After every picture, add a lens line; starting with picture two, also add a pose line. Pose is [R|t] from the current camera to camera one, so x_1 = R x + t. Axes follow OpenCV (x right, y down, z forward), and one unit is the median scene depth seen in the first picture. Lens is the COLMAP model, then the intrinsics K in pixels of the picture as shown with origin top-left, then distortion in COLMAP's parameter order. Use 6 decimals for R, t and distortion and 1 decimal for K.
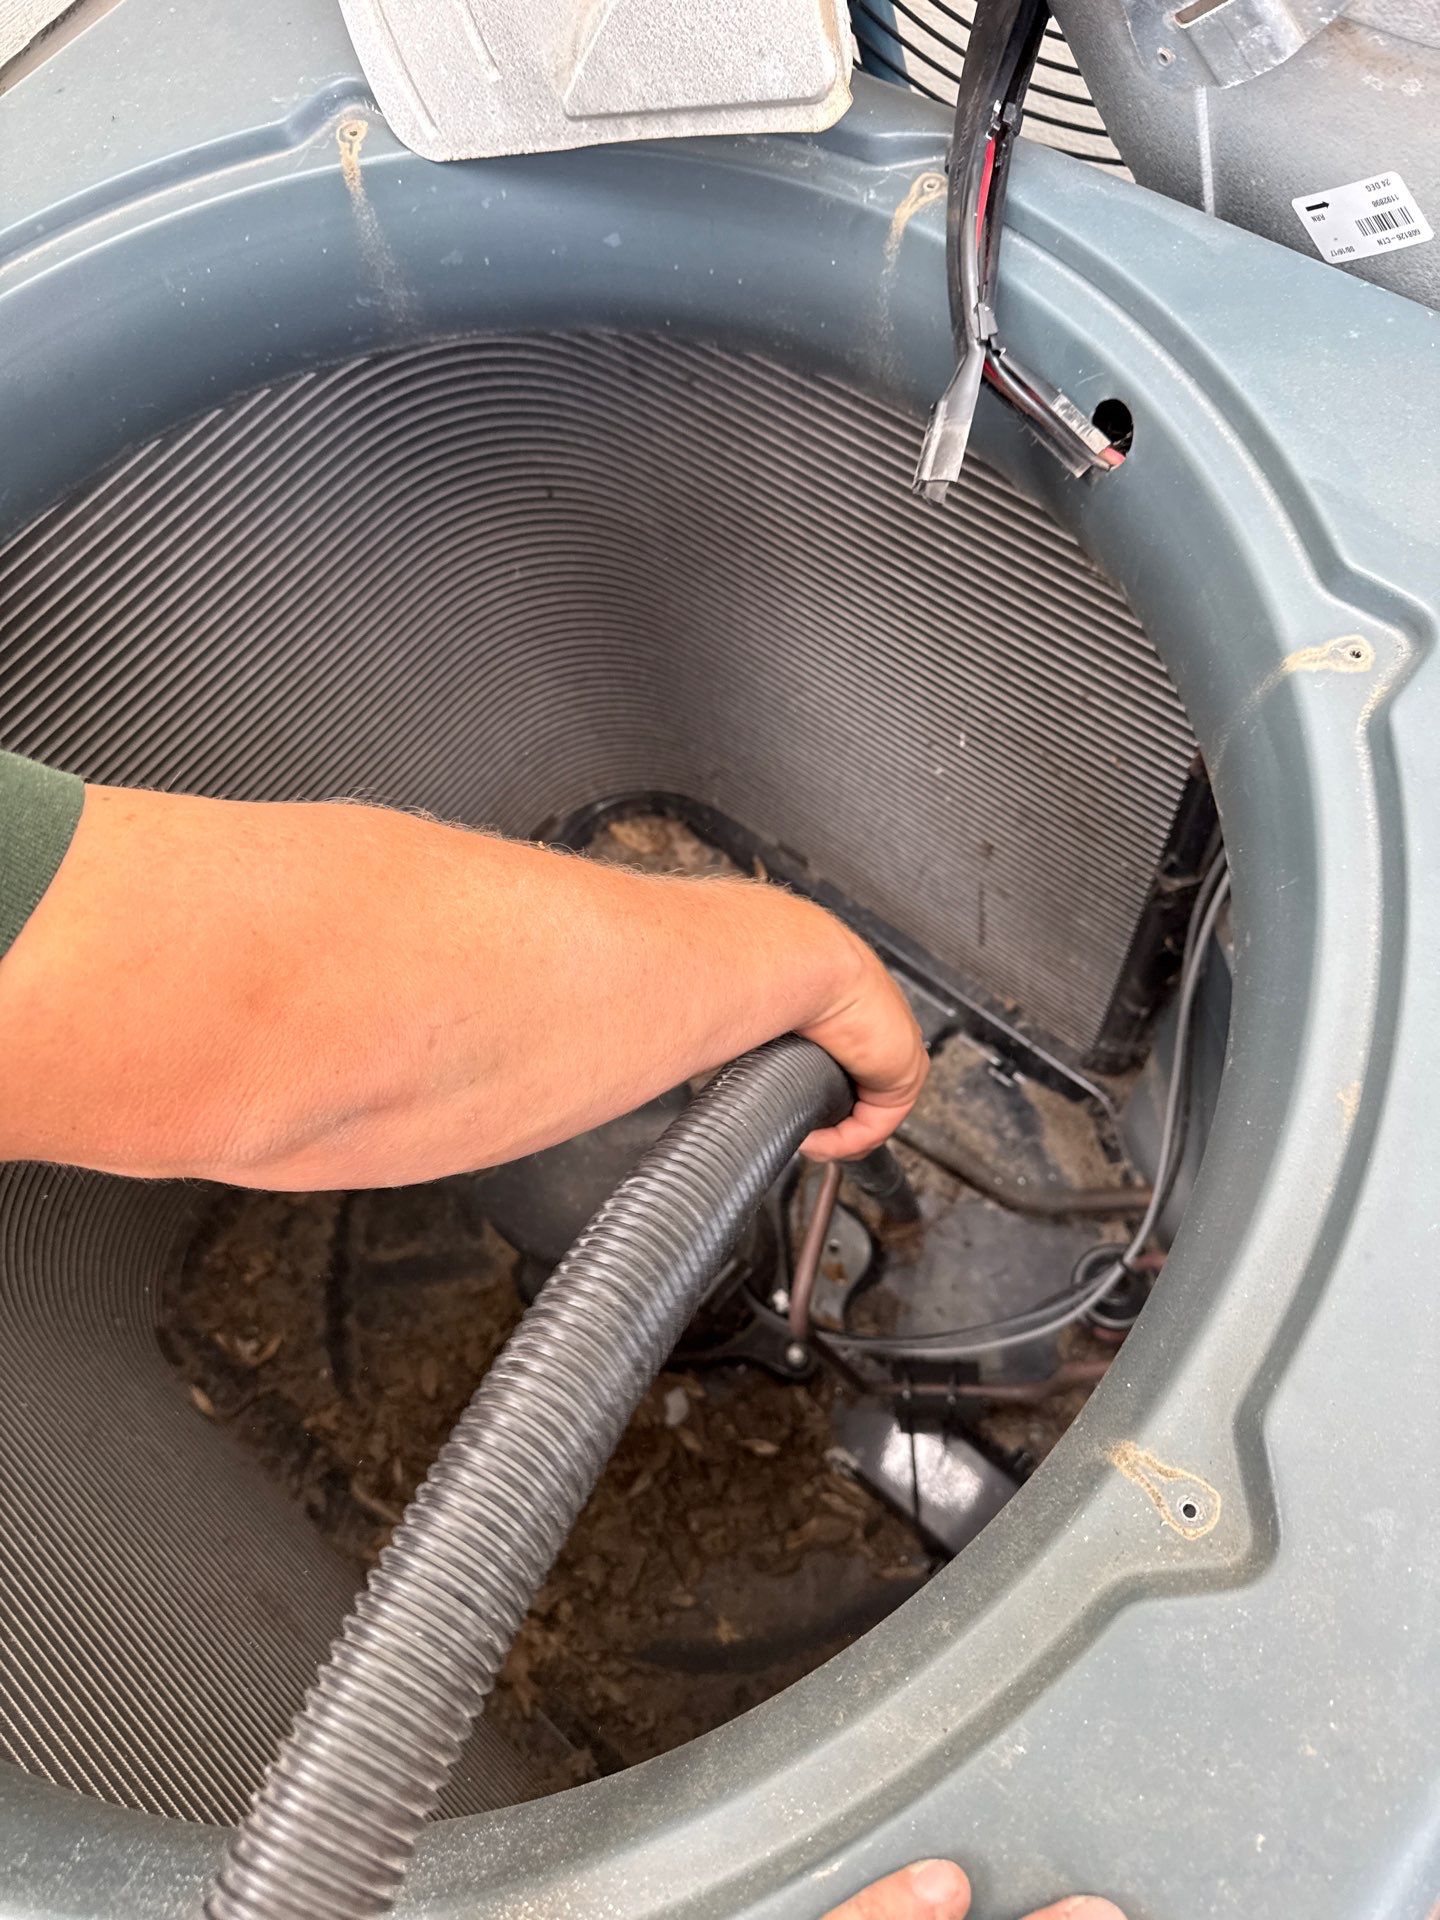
lens RADIAL K [[1431.5, 0, 720.0], [0, 1431.5, 960.0], [0, 0, 1]] dist [-0.001212, -0.037034]
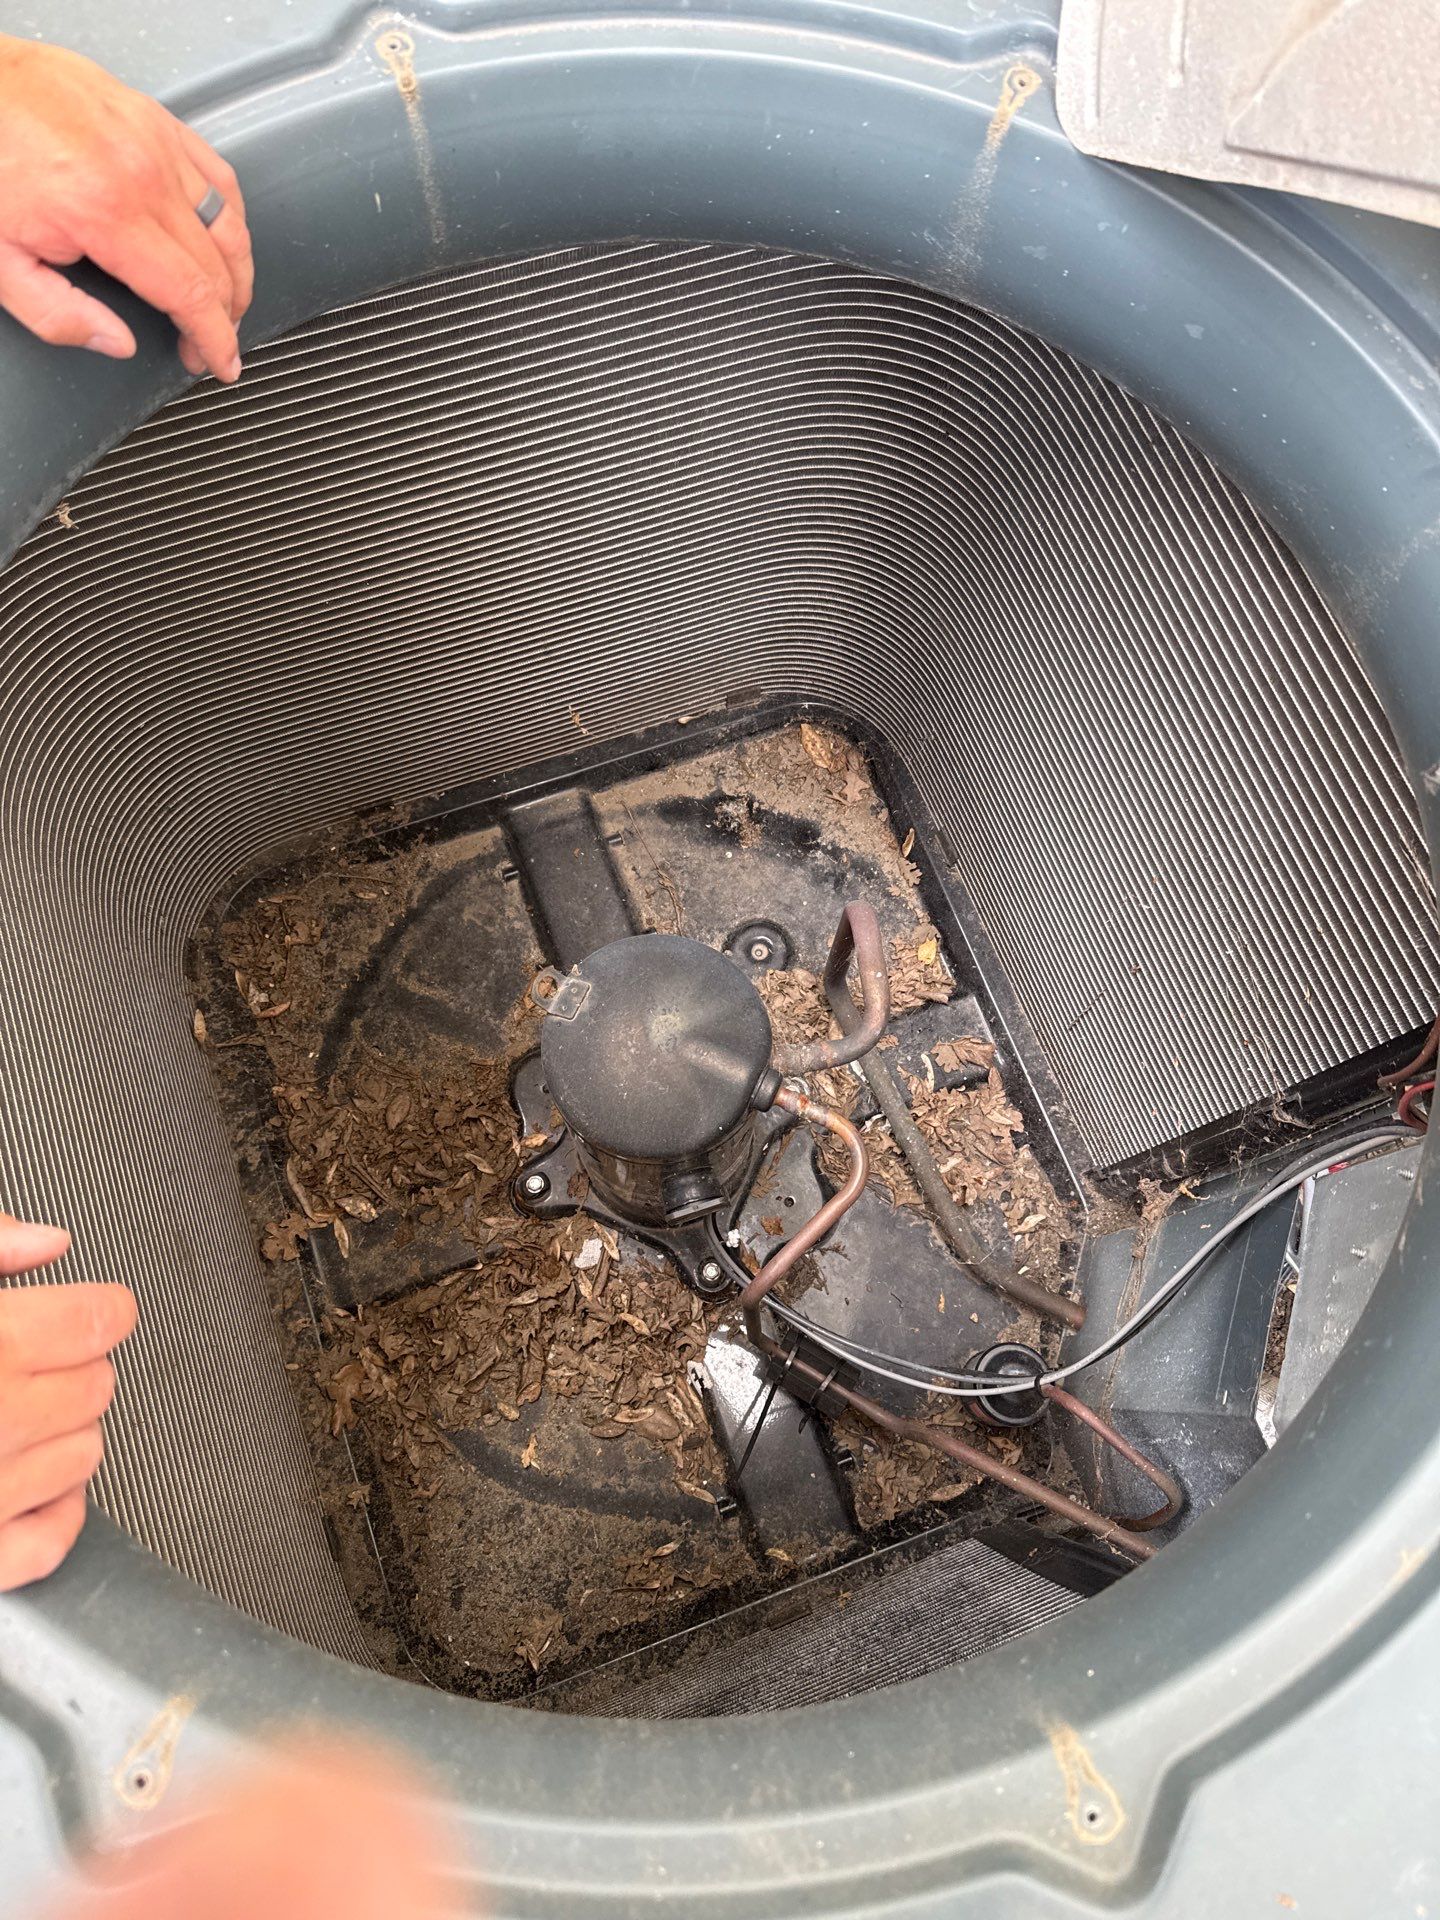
lens RADIAL K [[1400.1, 0, 709.9], [0, 1400.1, 967.6], [0, 0, 1]] dist [0.079062, -0.099979]
pose [[0.864079, 0.502734, 0.025020, -0.120153], [-0.501391, 0.855255, 0.130942, -0.072707], [0.044430, -0.125689, 0.991074, -0.010892]]
